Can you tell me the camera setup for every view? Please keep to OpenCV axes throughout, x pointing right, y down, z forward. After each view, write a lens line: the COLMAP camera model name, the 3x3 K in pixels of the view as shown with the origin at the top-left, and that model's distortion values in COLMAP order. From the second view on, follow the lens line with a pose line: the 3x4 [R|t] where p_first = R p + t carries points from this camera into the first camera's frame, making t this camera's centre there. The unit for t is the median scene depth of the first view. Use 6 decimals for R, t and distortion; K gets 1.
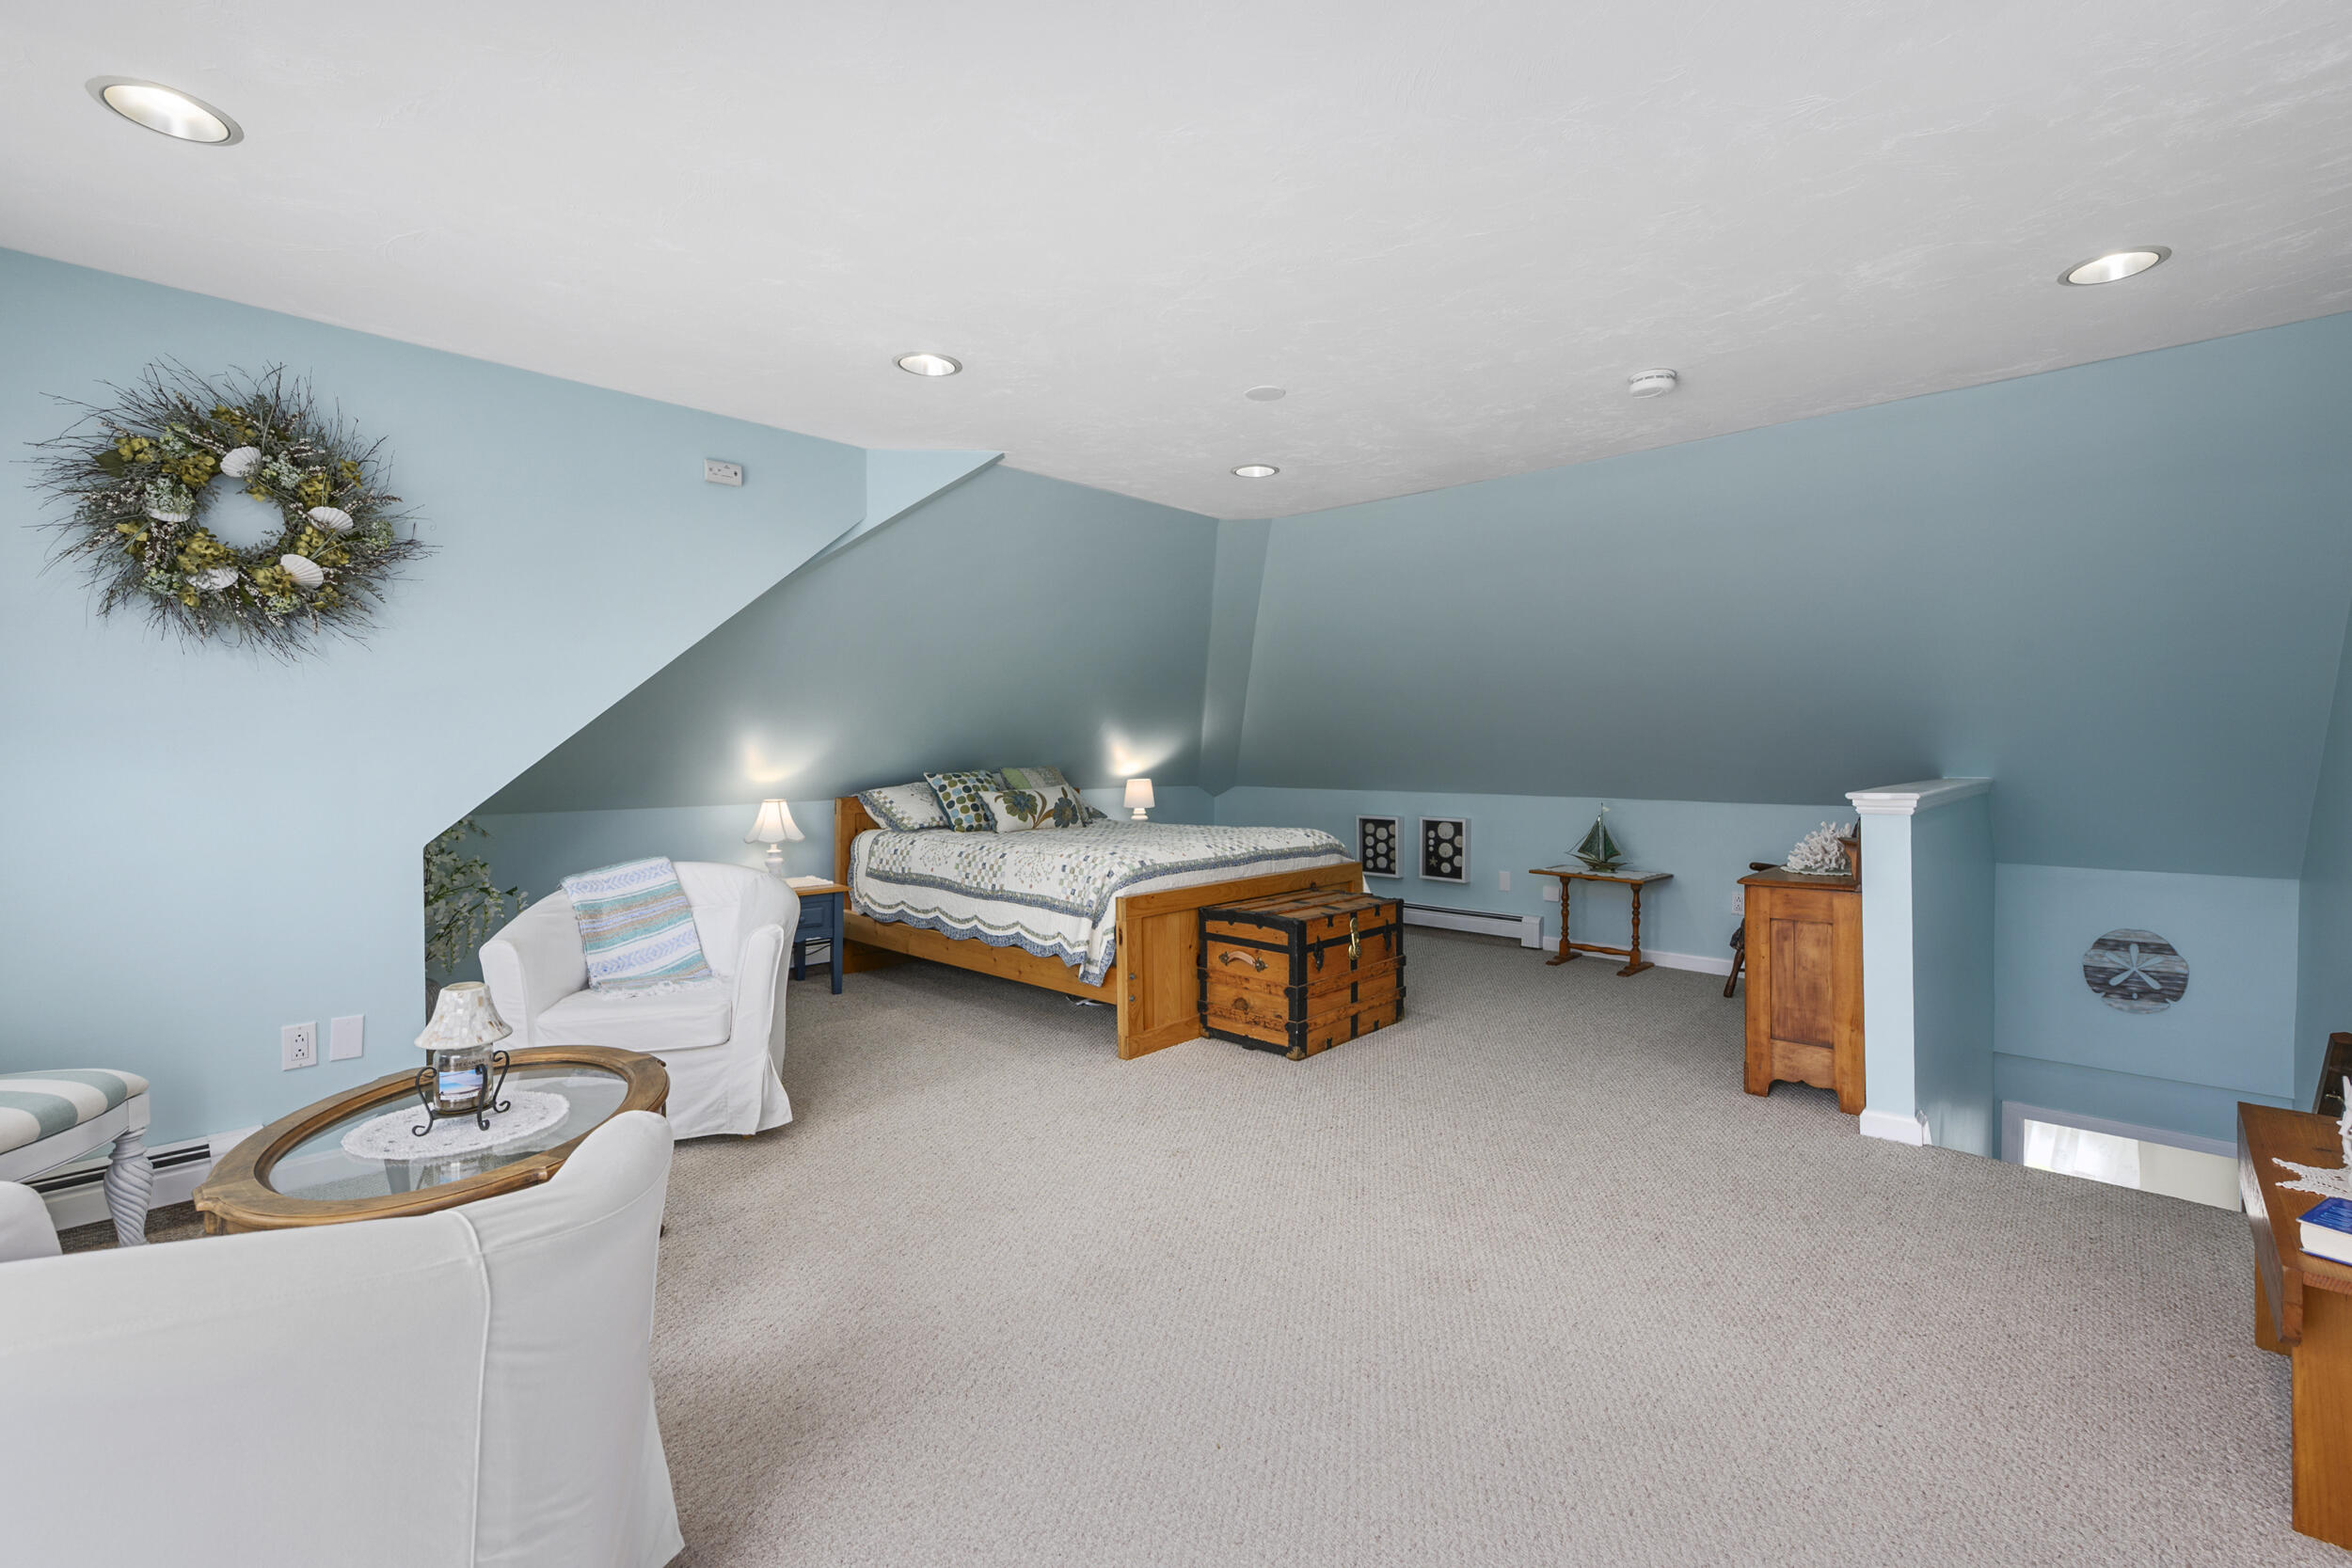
lens RADIAL K [[1030.4, 0, 1176.7], [0, 1030.4, 741.5], [0, 0, 1]] dist [0.000016, 0.000002]
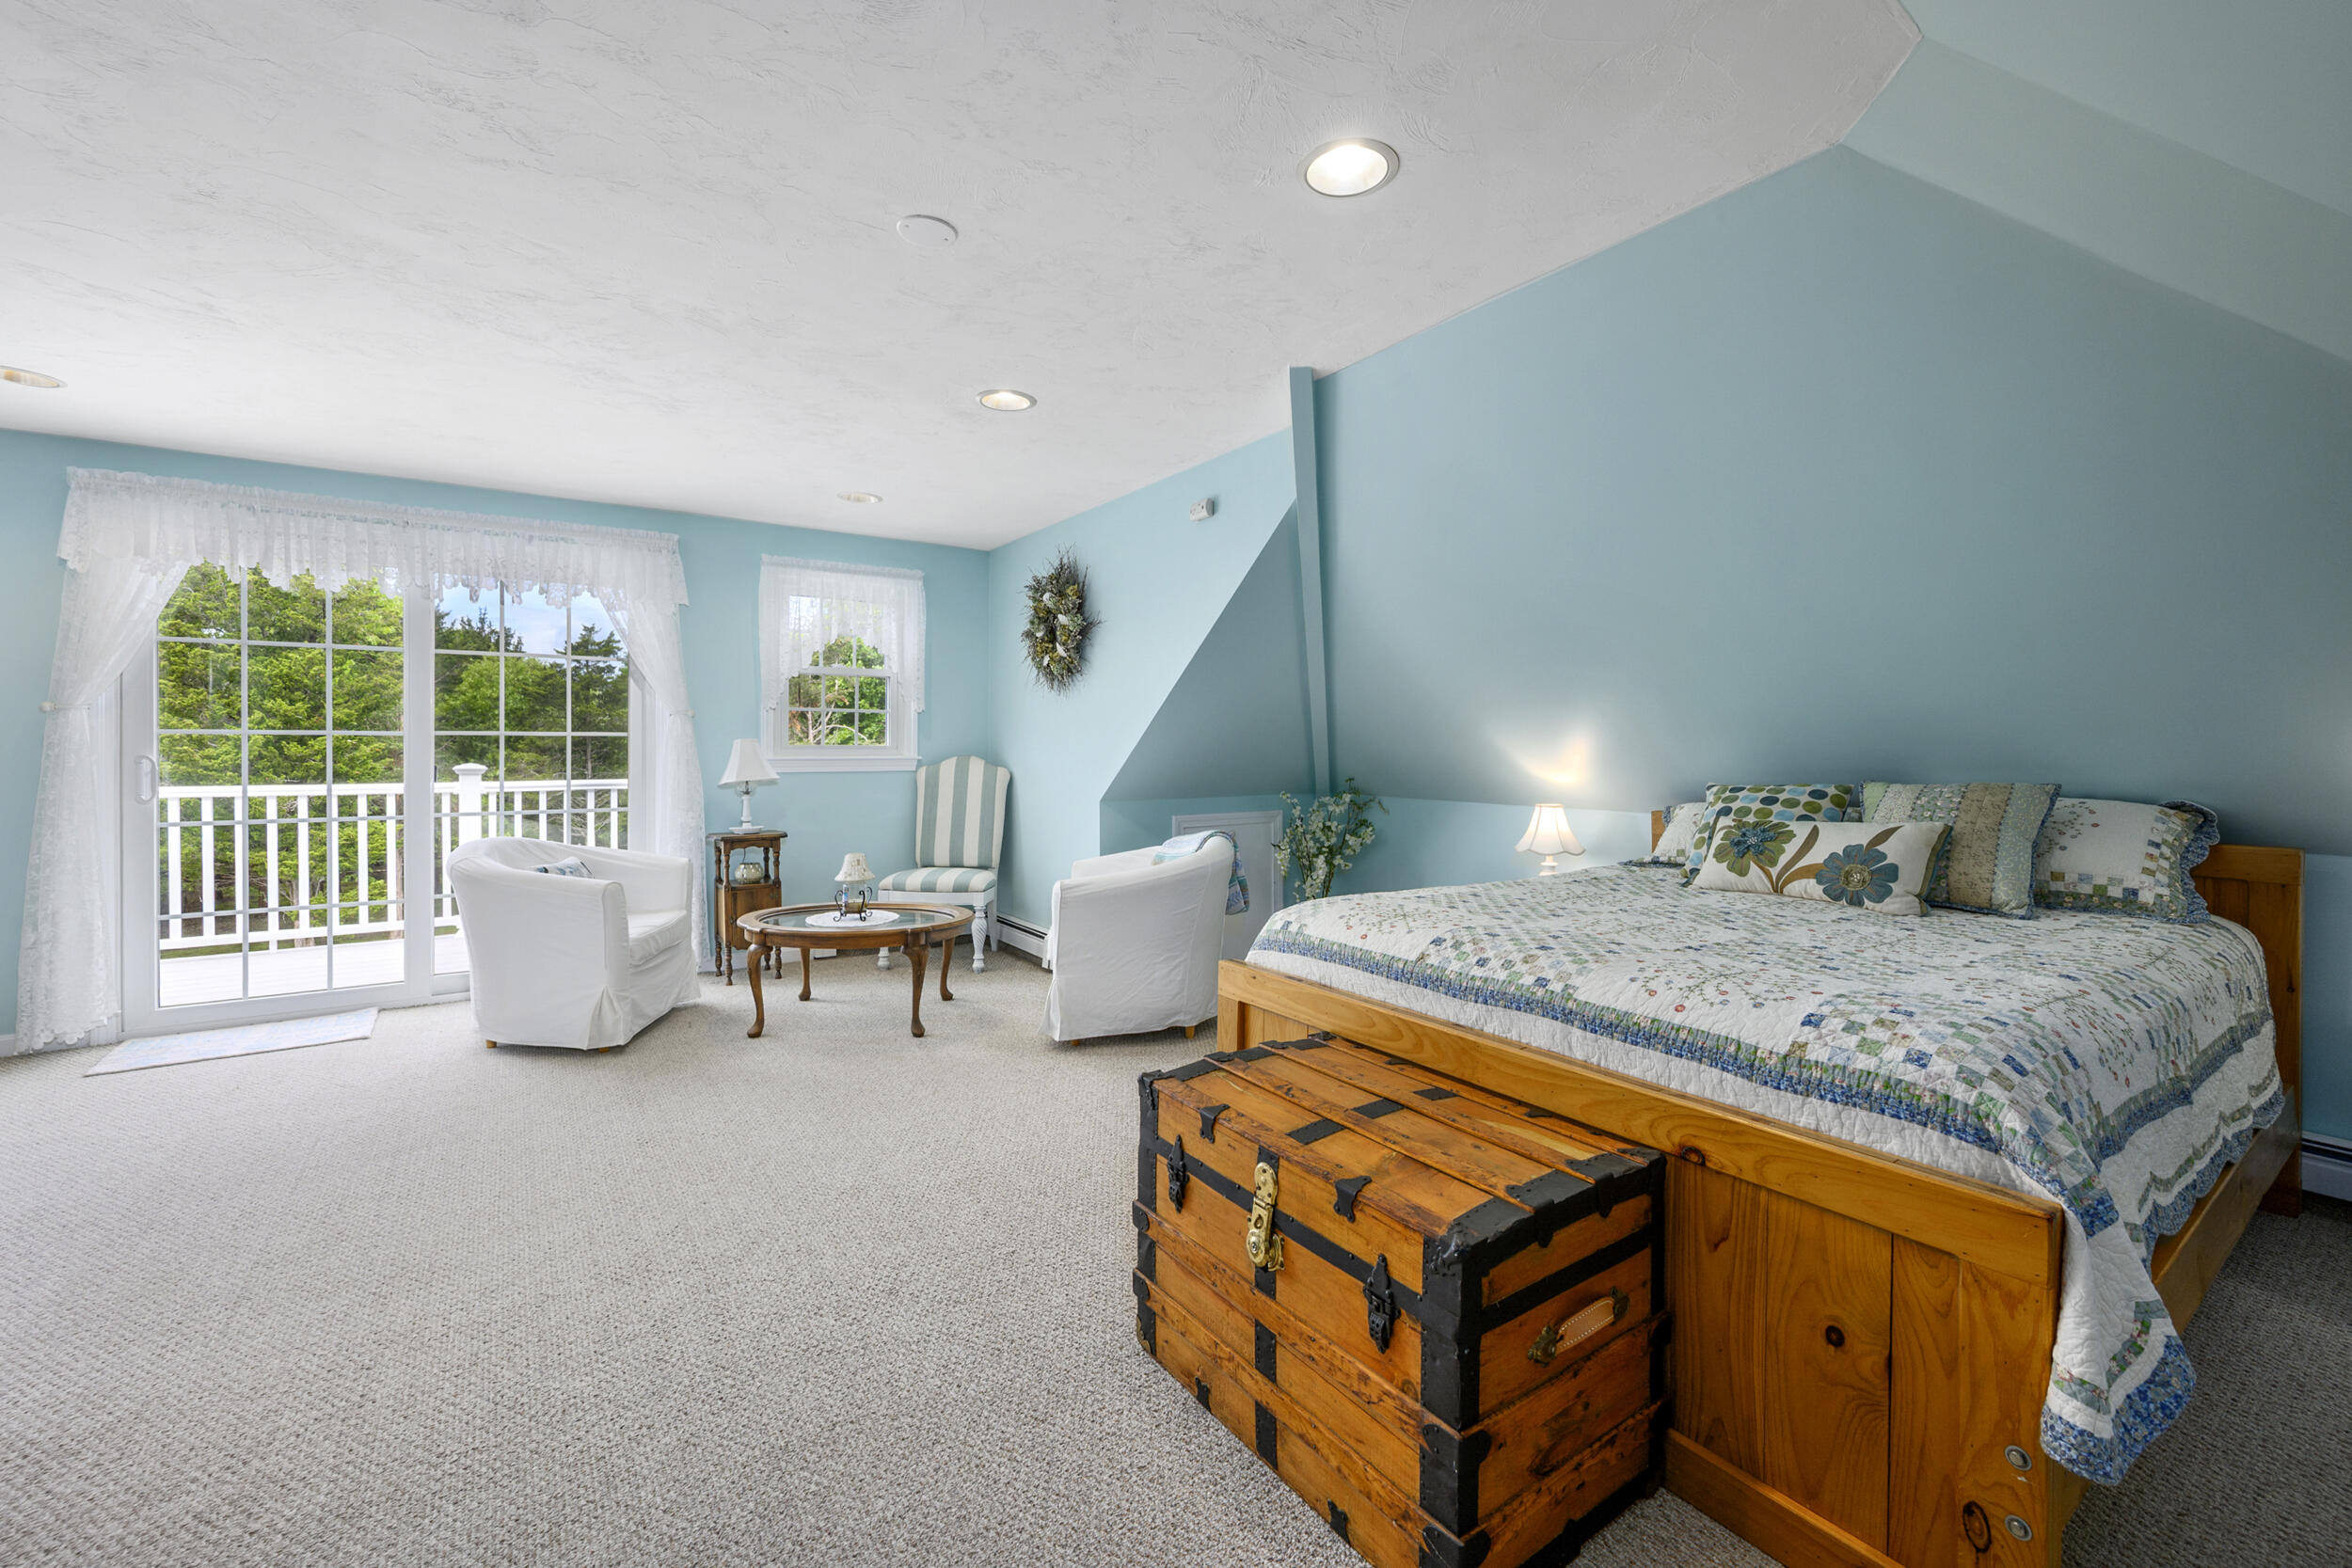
lens RADIAL K [[947.5, 0, 1176.5], [0, 947.5, 755.0], [0, 0, 1]] dist [0.000105, -0.000002]
pose [[-0.214661, 0.008159, -0.976655, 0.539935], [0.001839, 0.999967, 0.007949, 0.010313], [0.976687, -0.000089, -0.214669, 1.053713]]
